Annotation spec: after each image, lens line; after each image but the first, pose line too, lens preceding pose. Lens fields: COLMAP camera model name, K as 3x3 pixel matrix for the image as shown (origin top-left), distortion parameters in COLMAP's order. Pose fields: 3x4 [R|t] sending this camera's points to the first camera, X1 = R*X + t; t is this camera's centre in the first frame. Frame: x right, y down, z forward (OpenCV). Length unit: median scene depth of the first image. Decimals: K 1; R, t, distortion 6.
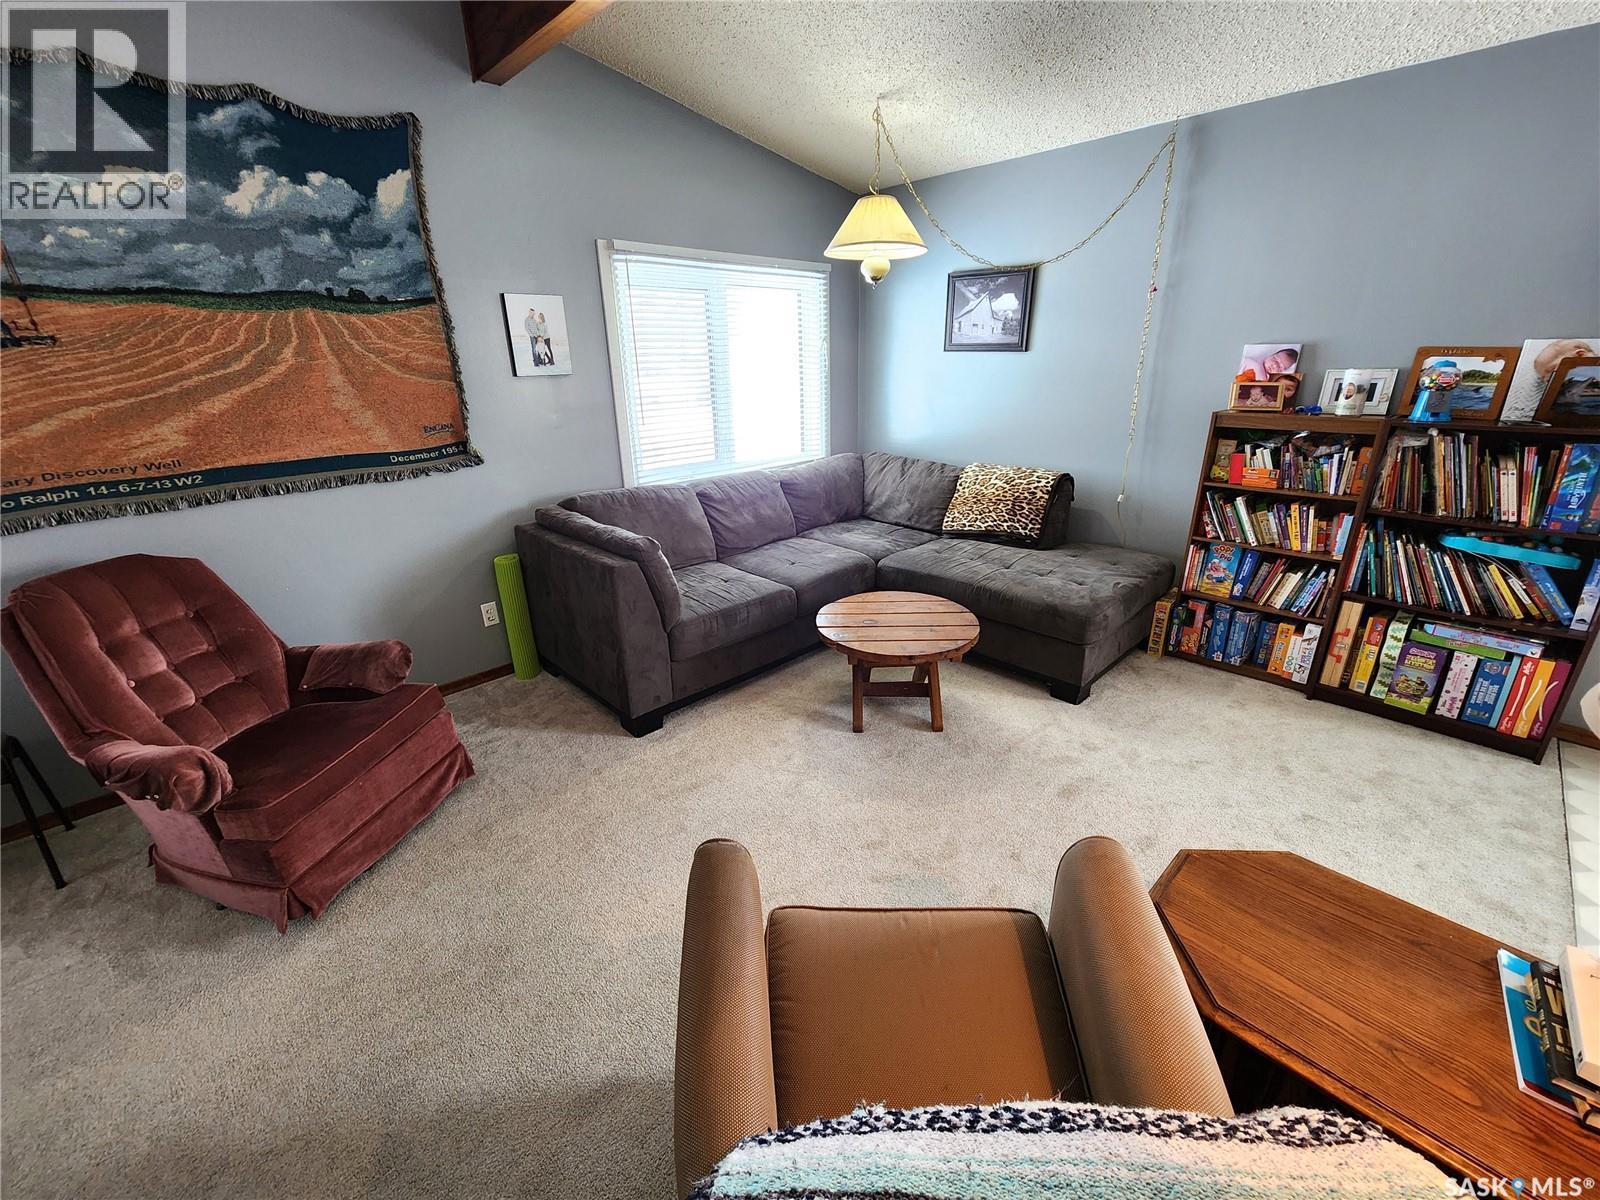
lens RADIAL K [[654.4, 0, 800.0], [0, 654.4, 600.0], [0, 0, 1]] dist [-0.000464, 0.000123]
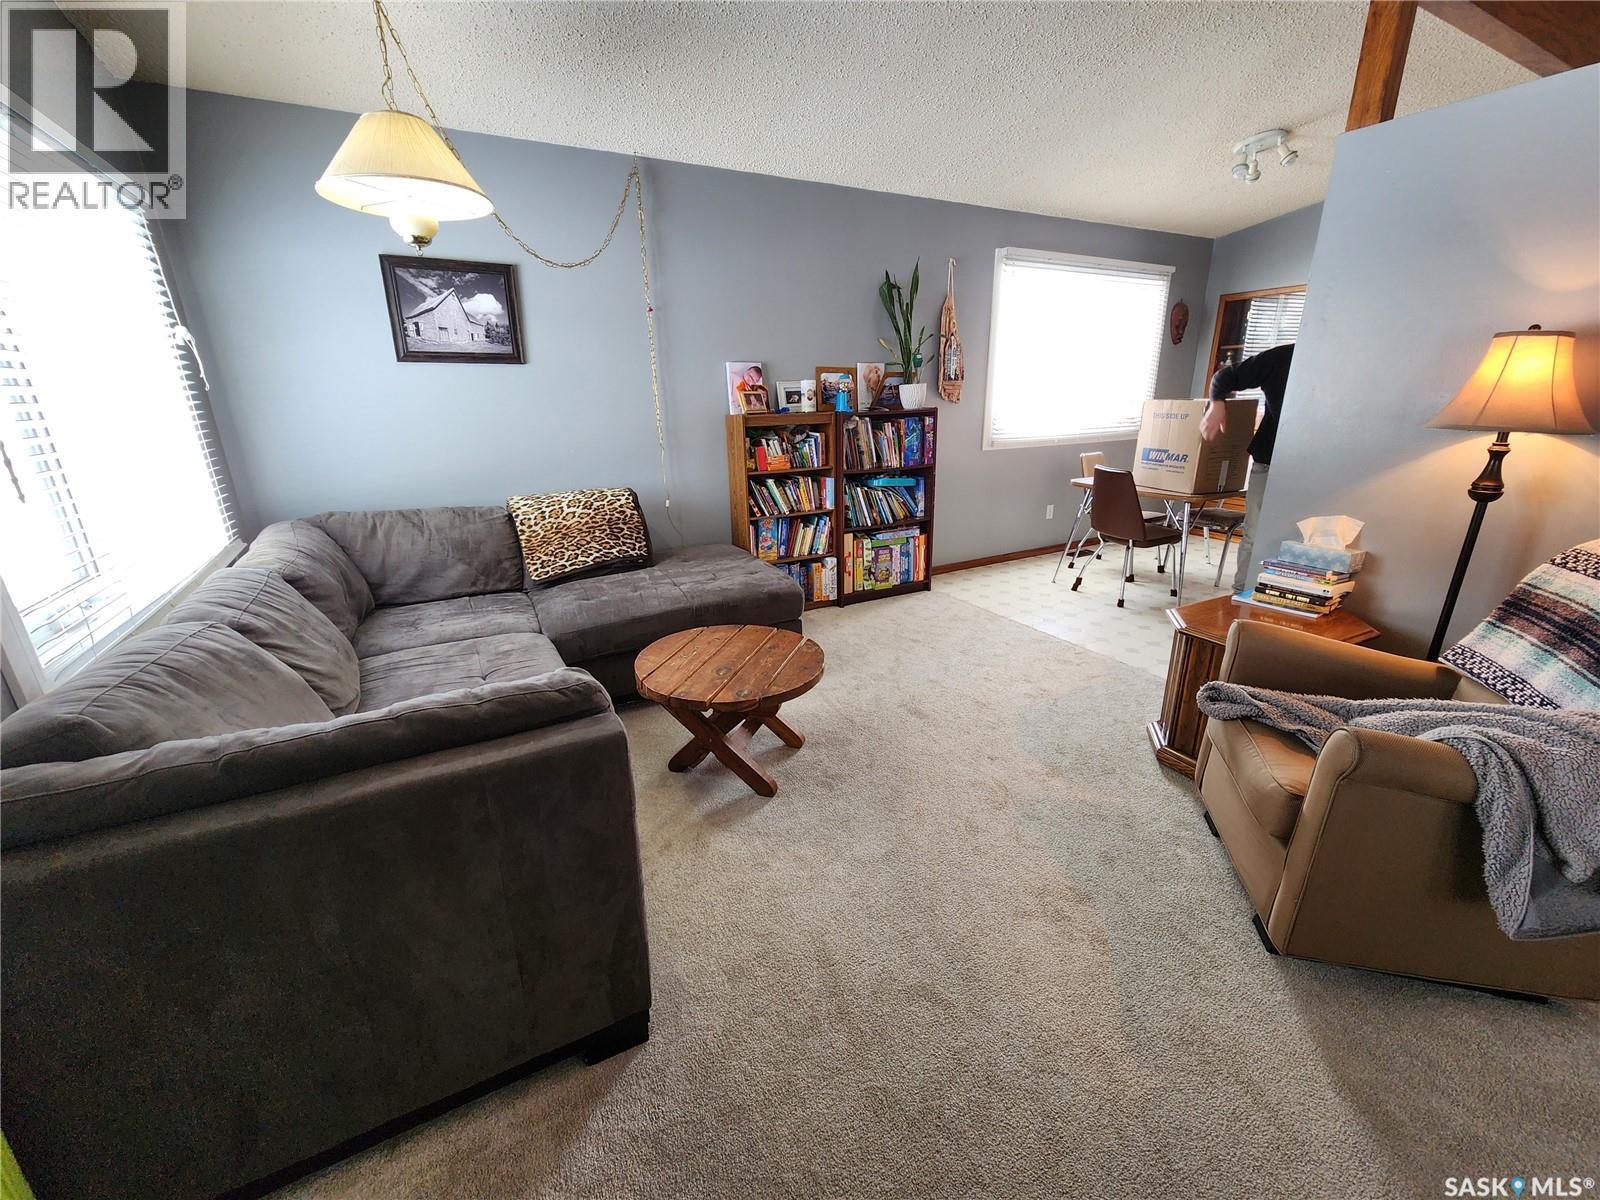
lens RADIAL K [[660.6, 0, 800.0], [0, 660.6, 600.0], [0, 0, 1]] dist [-0.003706, 0.004140]
pose [[0.269415, -0.279985, 0.921425, -0.621839], [0.346768, 0.920826, 0.178412, -0.166202], [-0.898425, 0.271454, 0.345175, 0.624972]]
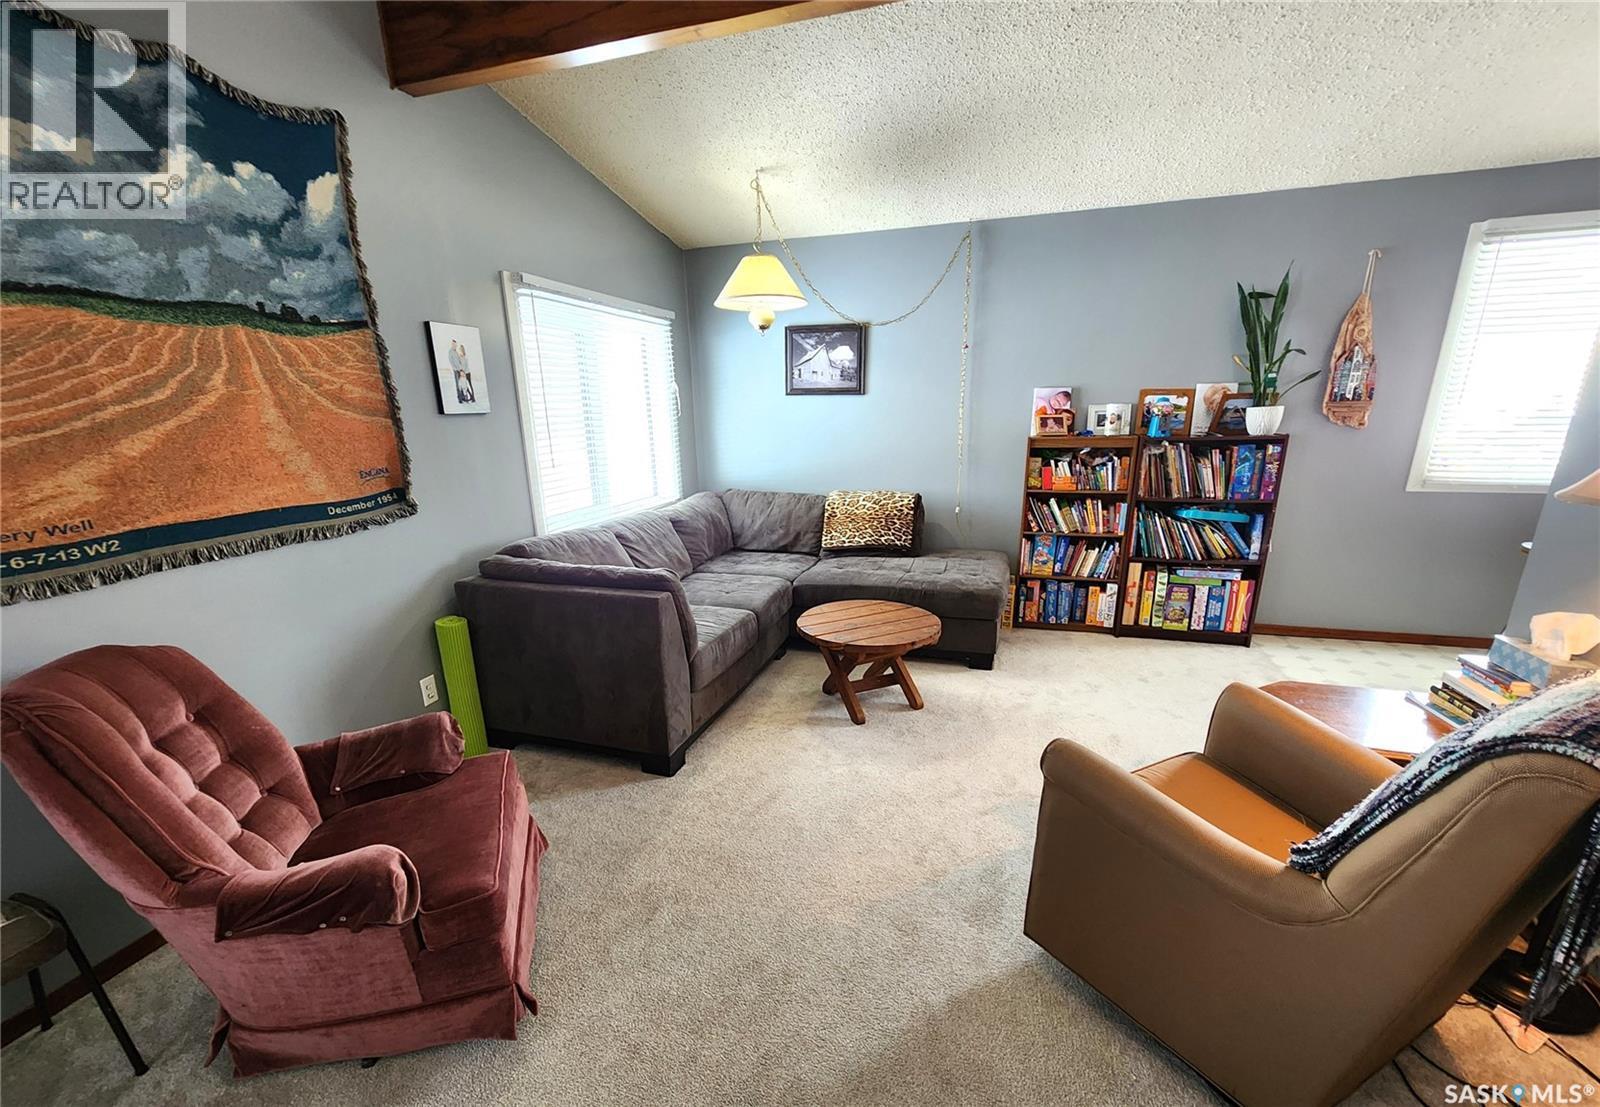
lens RADIAL K [[684.4, 0, 779.9], [0, 684.4, 620.4], [0, 0, 1]] dist [0.001052, -0.000544]
pose [[0.886001, -0.138589, 0.442488, -0.535008], [0.166820, 0.985662, -0.025314, 0.035941], [-0.432635, 0.096244, 0.896417, 0.001668]]
